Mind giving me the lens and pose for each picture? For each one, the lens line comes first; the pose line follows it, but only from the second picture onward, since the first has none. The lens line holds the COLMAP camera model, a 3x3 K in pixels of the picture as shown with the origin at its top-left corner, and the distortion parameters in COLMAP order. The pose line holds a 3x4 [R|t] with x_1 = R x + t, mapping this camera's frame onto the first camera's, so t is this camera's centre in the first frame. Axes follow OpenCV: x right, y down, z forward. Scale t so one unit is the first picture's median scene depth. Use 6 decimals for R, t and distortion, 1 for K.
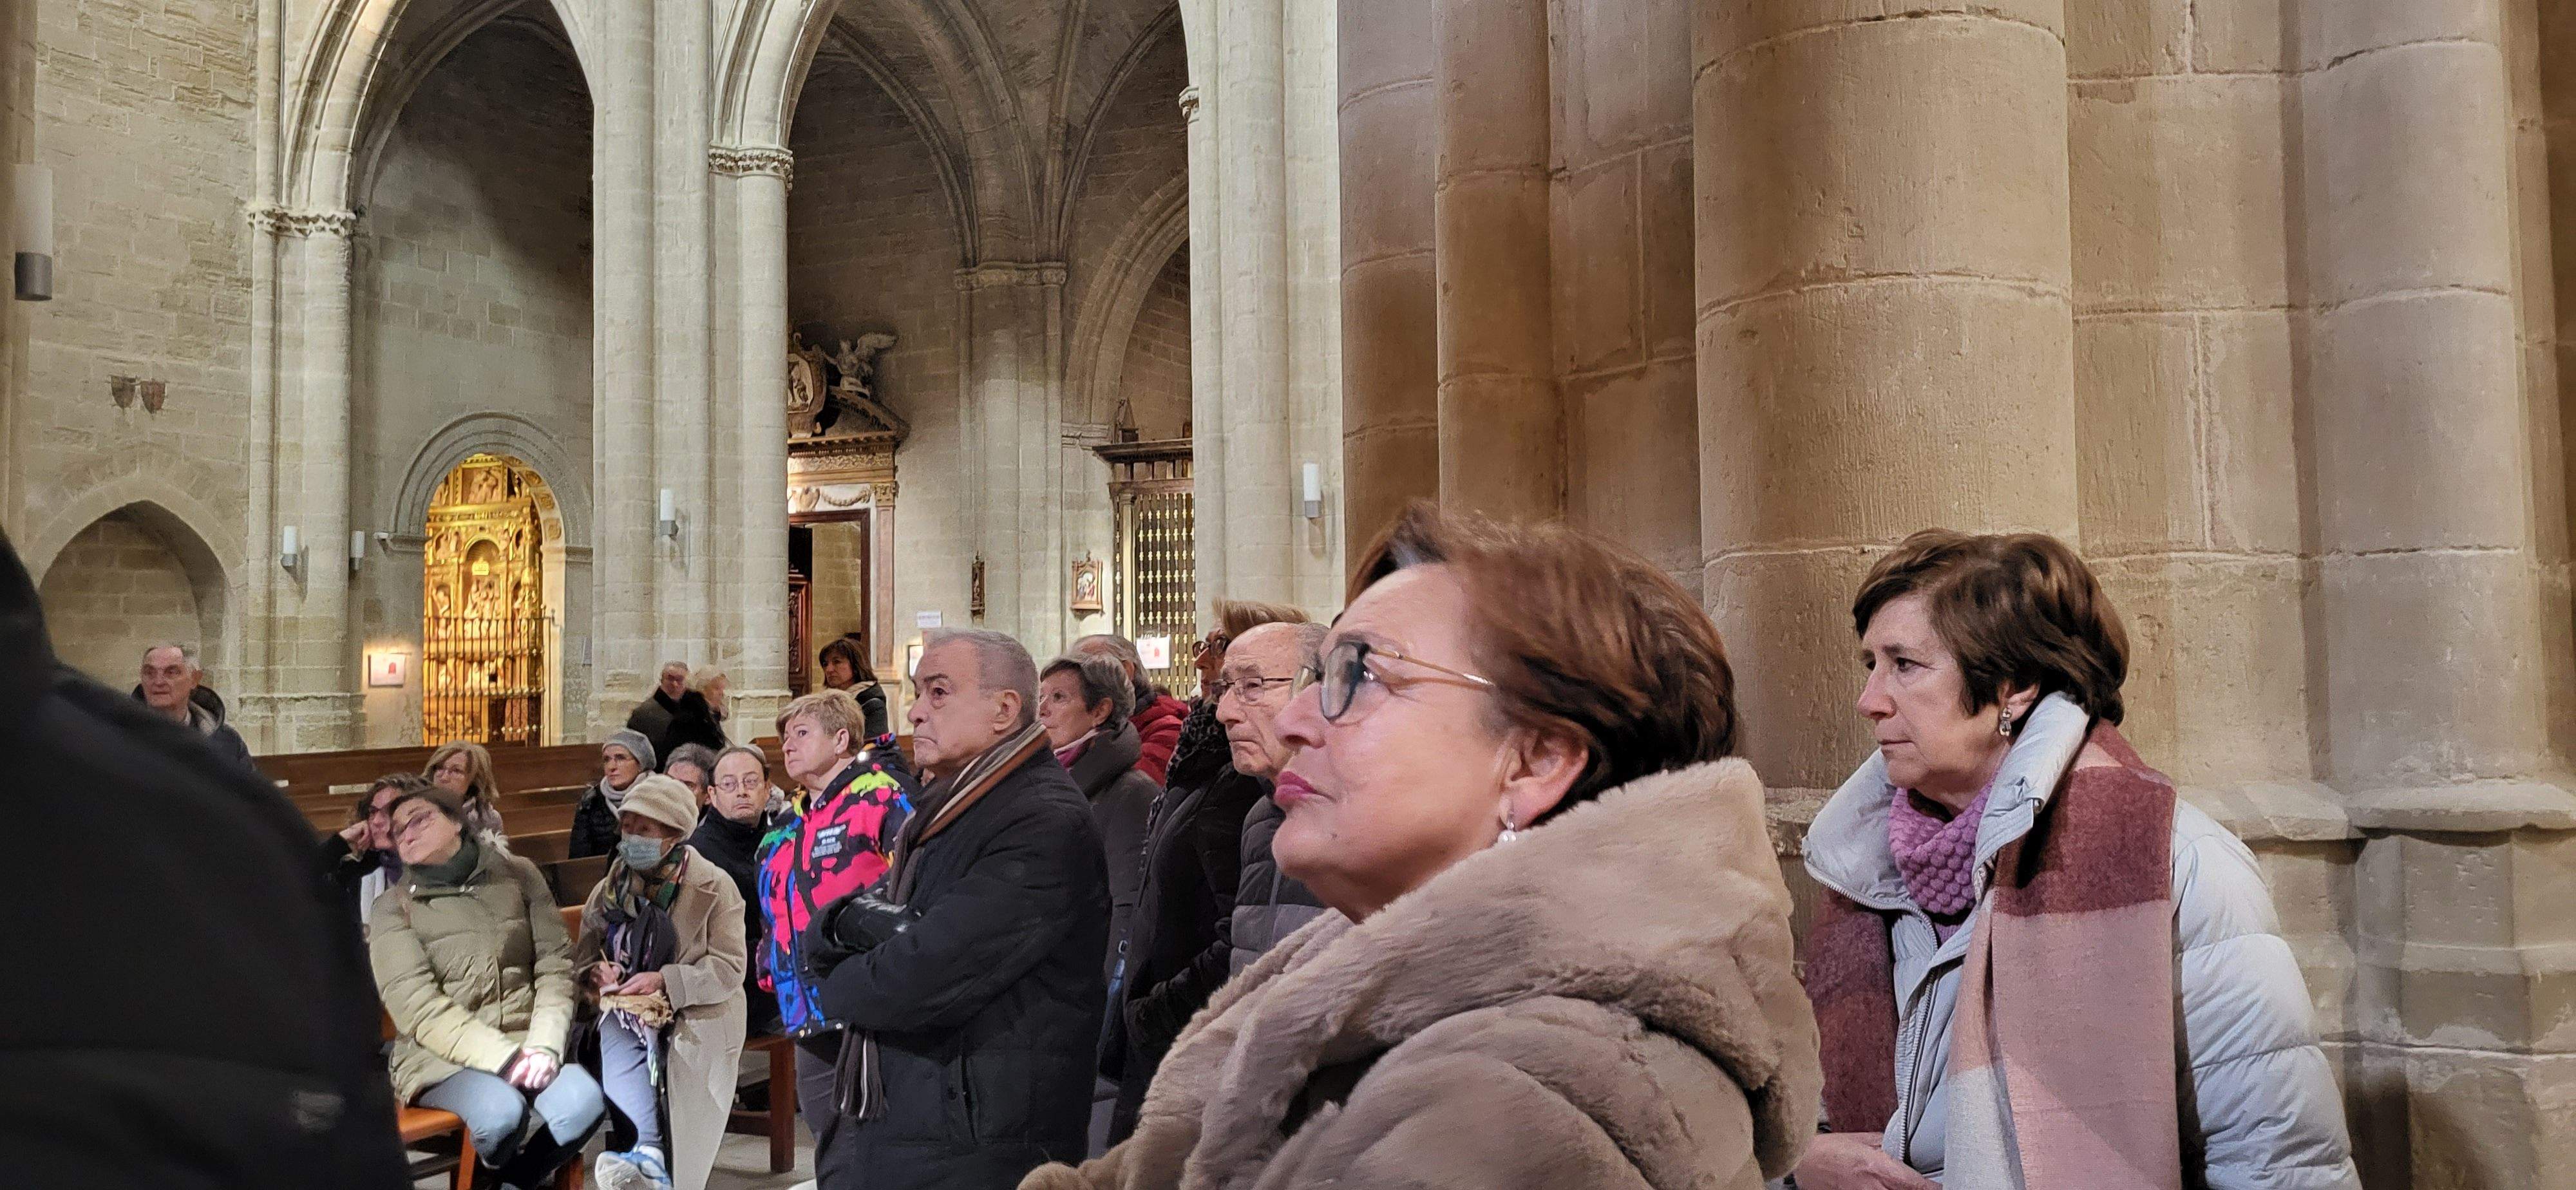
lens RADIAL K [[1960.6, 0, 1303.9], [0, 1960.6, 543.2], [0, 0, 1]] dist [0.051300, -0.038870]
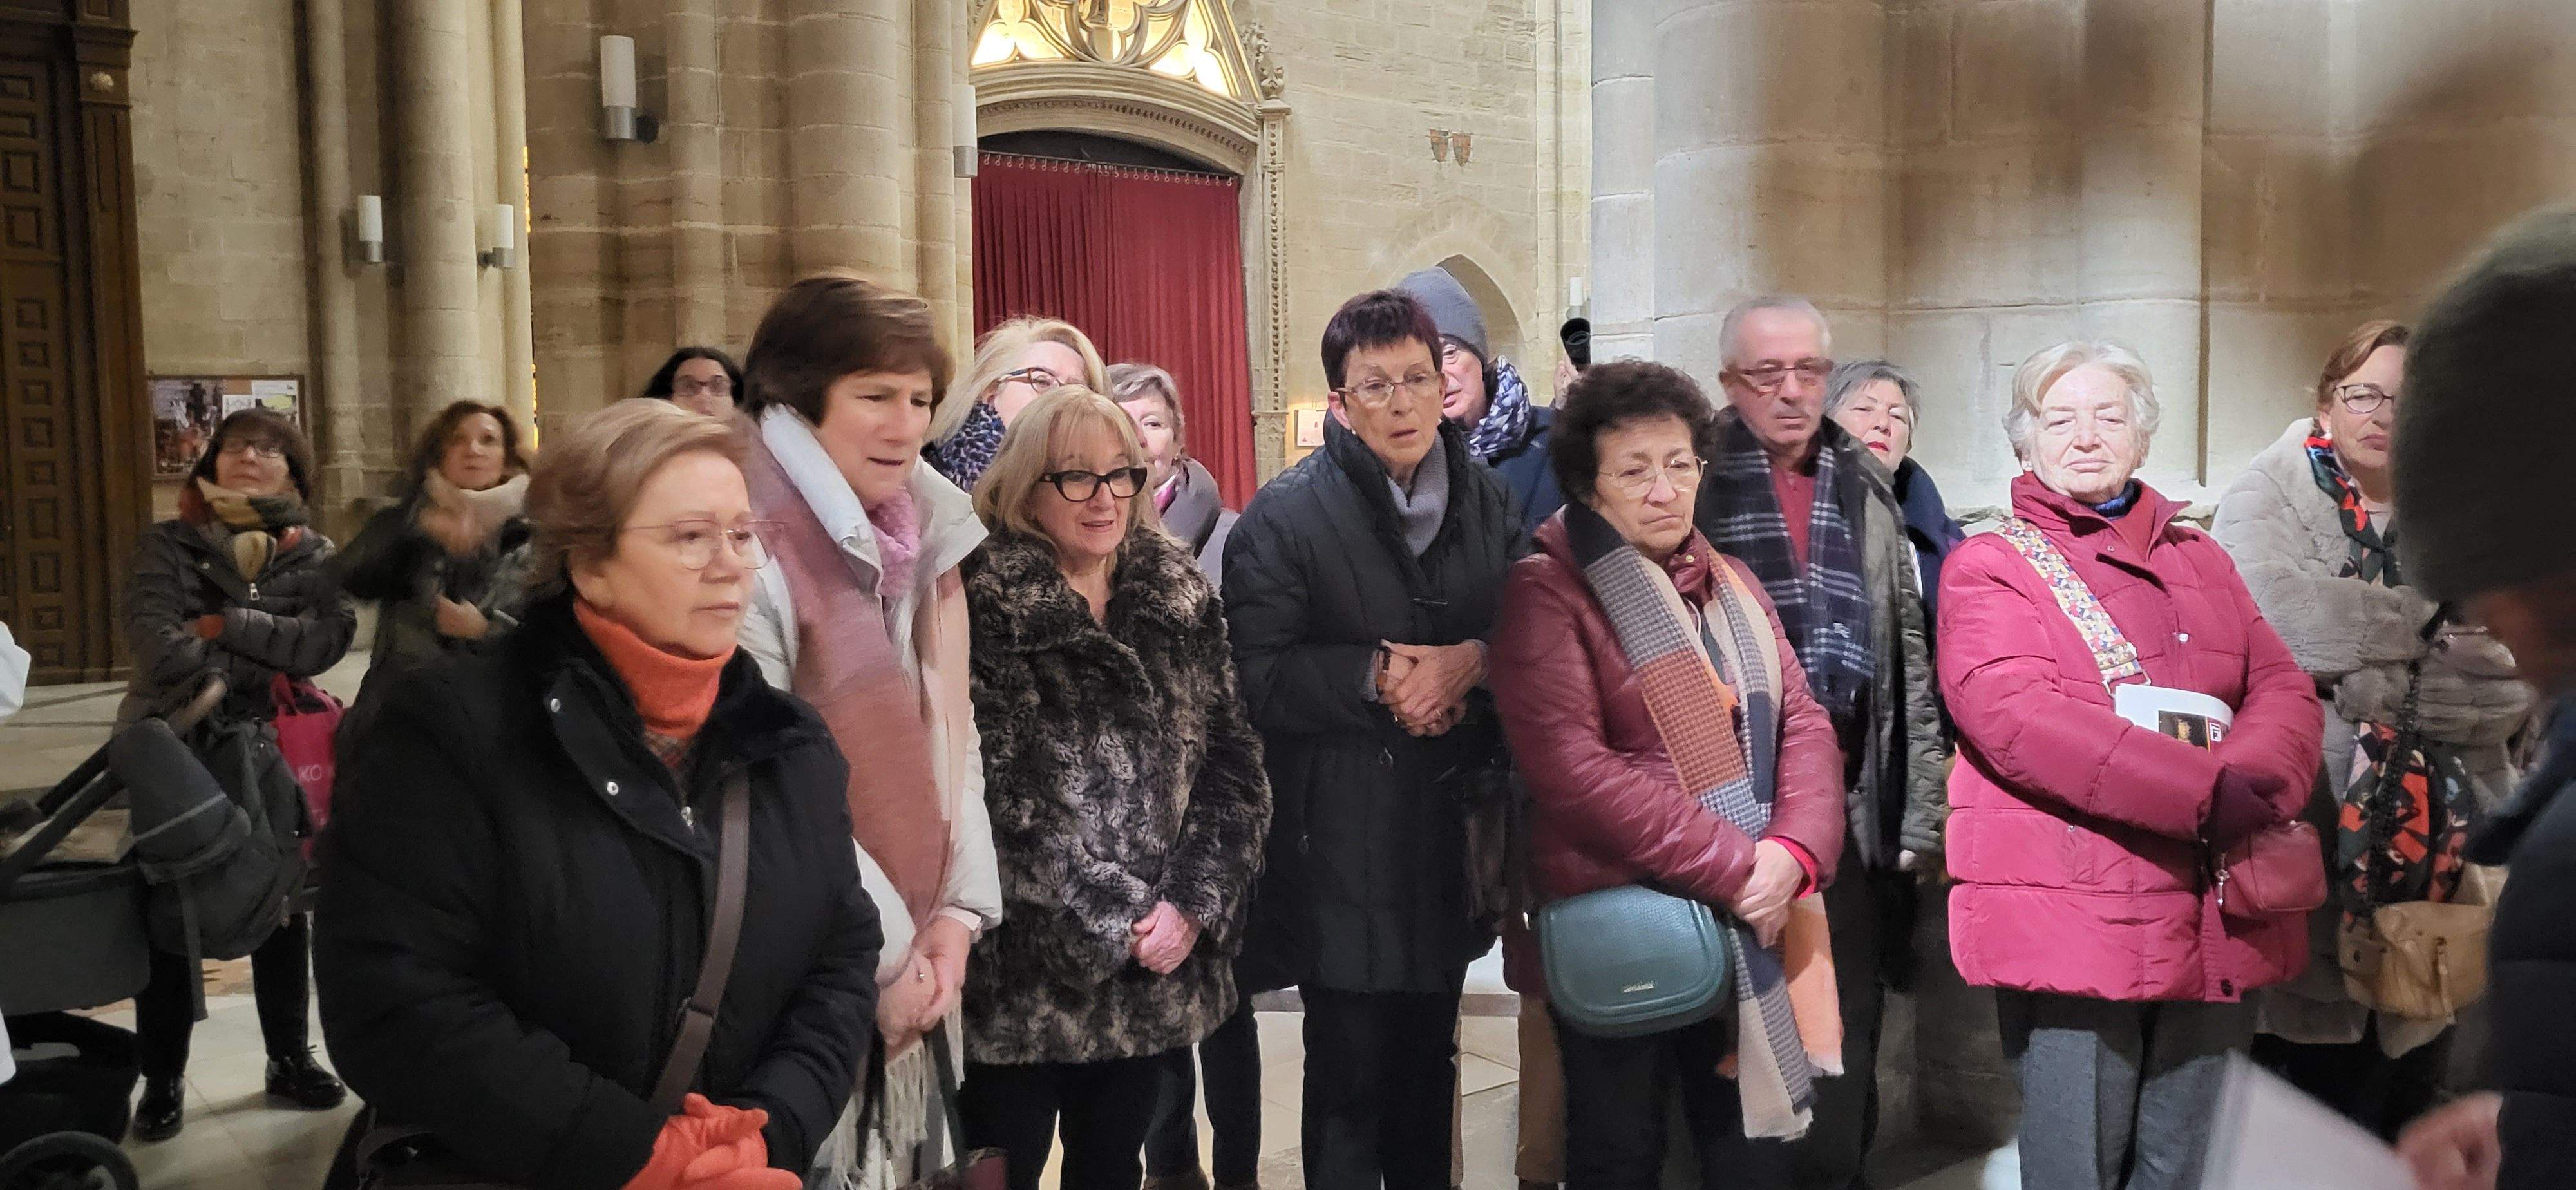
lens RADIAL K [[1960.6, 0, 1297.9], [0, 1960.6, 529.5], [0, 0, 1]] dist [0.051300, -0.038870]
pose [[0.899372, 0.018715, -0.436783, -0.209059], [0.029962, 0.994096, 0.104287, 0.010011], [0.436156, -0.106880, 0.893501, 0.061693]]
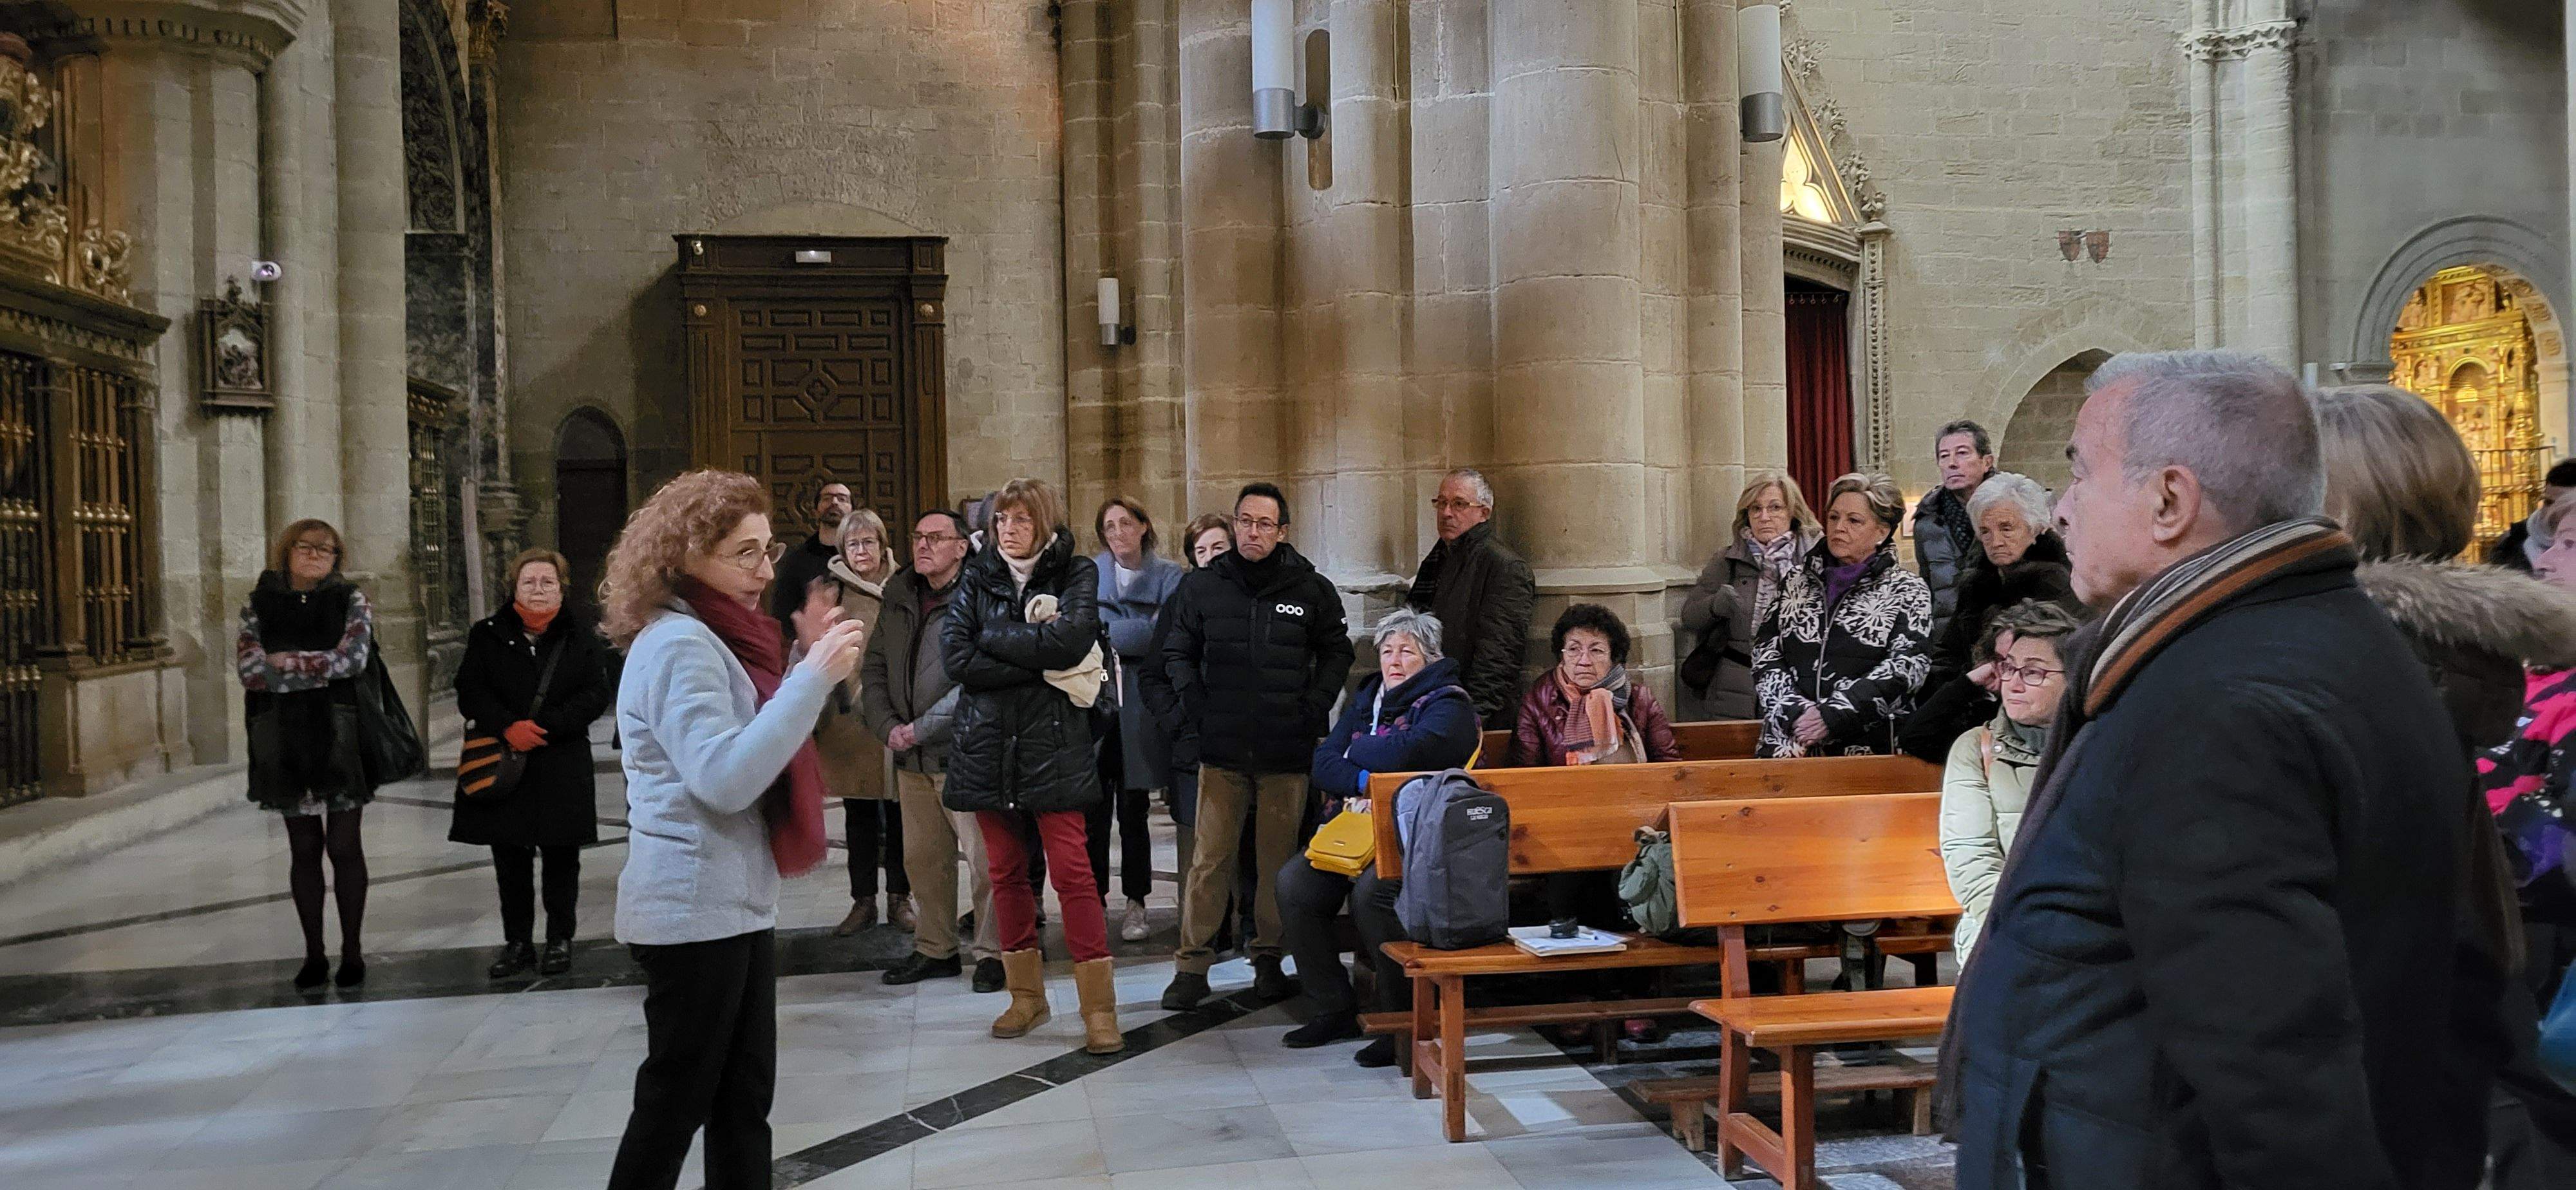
lens RADIAL K [[1960.6, 0, 1298.6], [0, 1960.6, 560.8], [0, 0, 1]] dist [0.051300, -0.038870]
pose [[0.575553, 0.004128, -0.817754, 0.015945], [0.065664, 0.996525, 0.051246, 0.007989], [0.815124, -0.083192, 0.573282, 0.064020]]
